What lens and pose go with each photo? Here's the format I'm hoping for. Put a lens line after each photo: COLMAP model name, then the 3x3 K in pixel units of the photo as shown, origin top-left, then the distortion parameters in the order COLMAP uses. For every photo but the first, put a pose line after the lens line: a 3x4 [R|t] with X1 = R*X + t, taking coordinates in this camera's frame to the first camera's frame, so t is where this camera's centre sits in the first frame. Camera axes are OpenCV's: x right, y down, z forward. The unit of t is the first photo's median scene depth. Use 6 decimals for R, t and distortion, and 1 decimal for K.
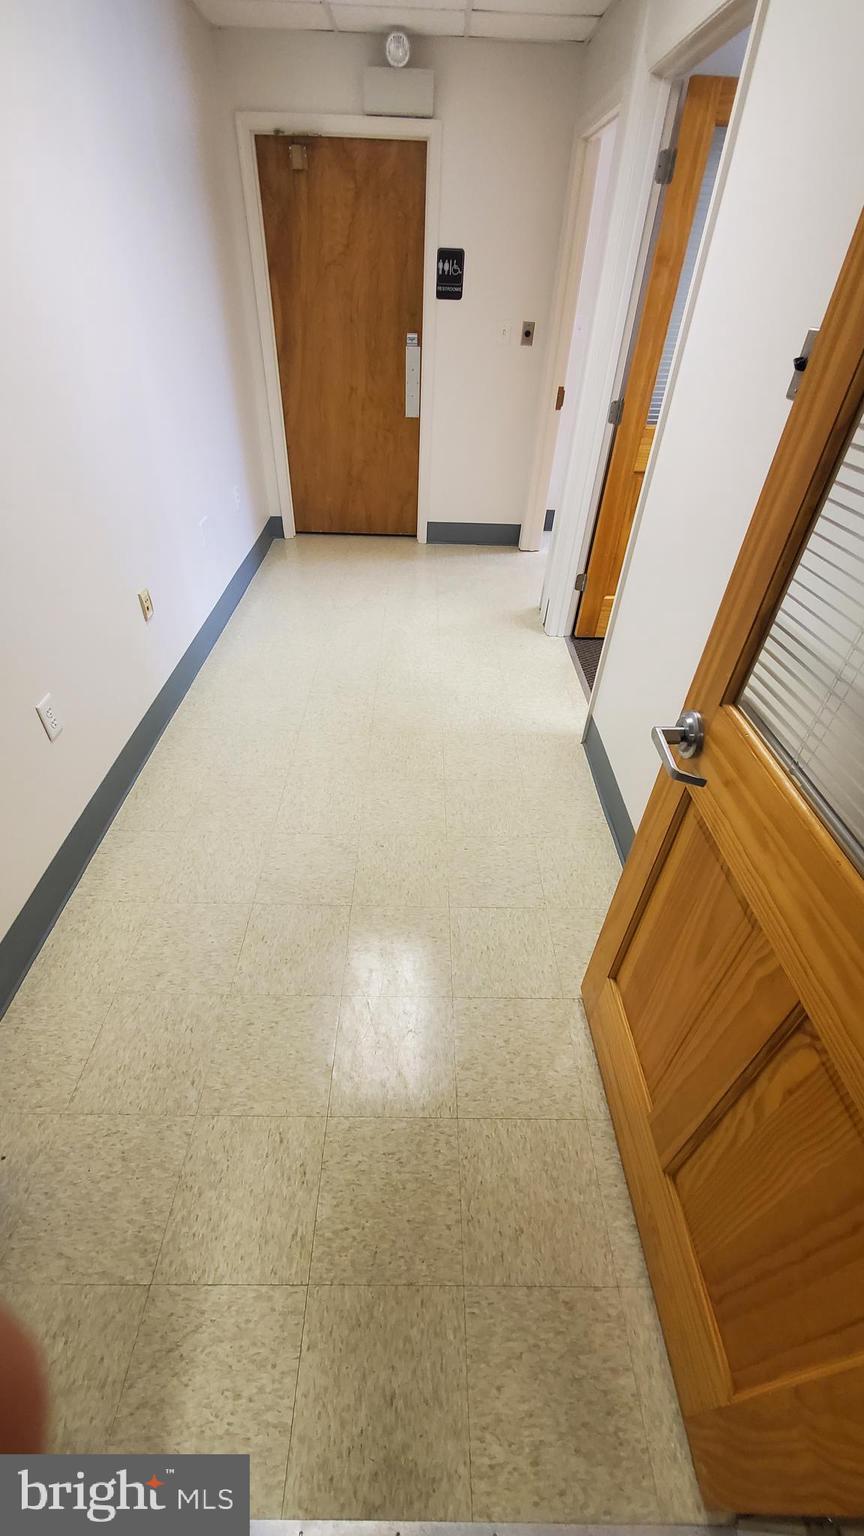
lens RADIAL K [[610.9, 0, 419.9], [0, 610.9, 764.8], [0, 0, 1]] dist [0.000508, 0.000099]
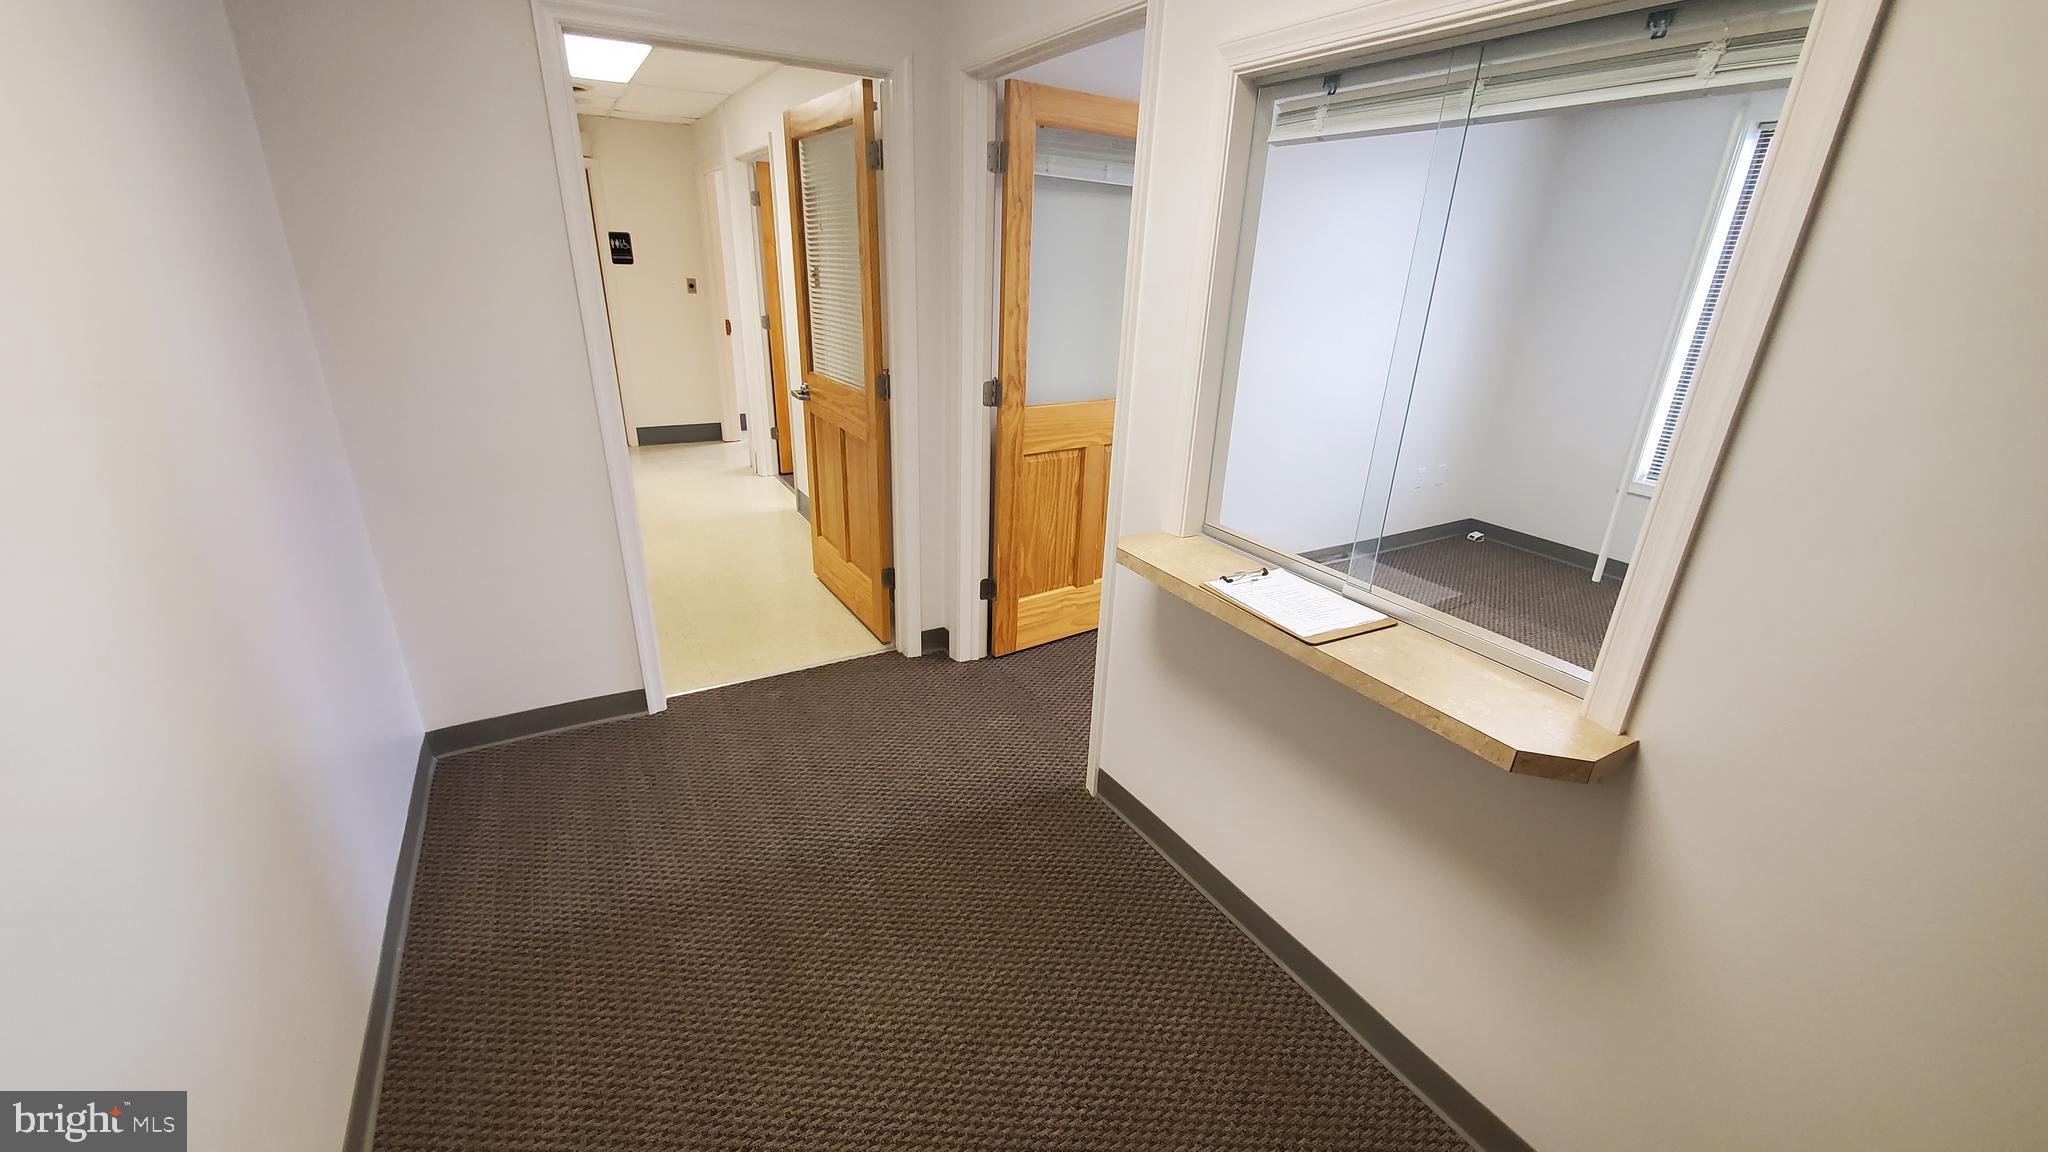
lens RADIAL K [[814.5, 0, 1027.7], [0, 814.5, 587.0], [0, 0, 1]] dist [0.000508, 0.000099]
pose [[0.858633, -0.191585, 0.475442, -0.174375], [0.317448, 0.926998, -0.199755, 0.523533], [-0.402463, 0.322444, 0.856769, -0.647244]]
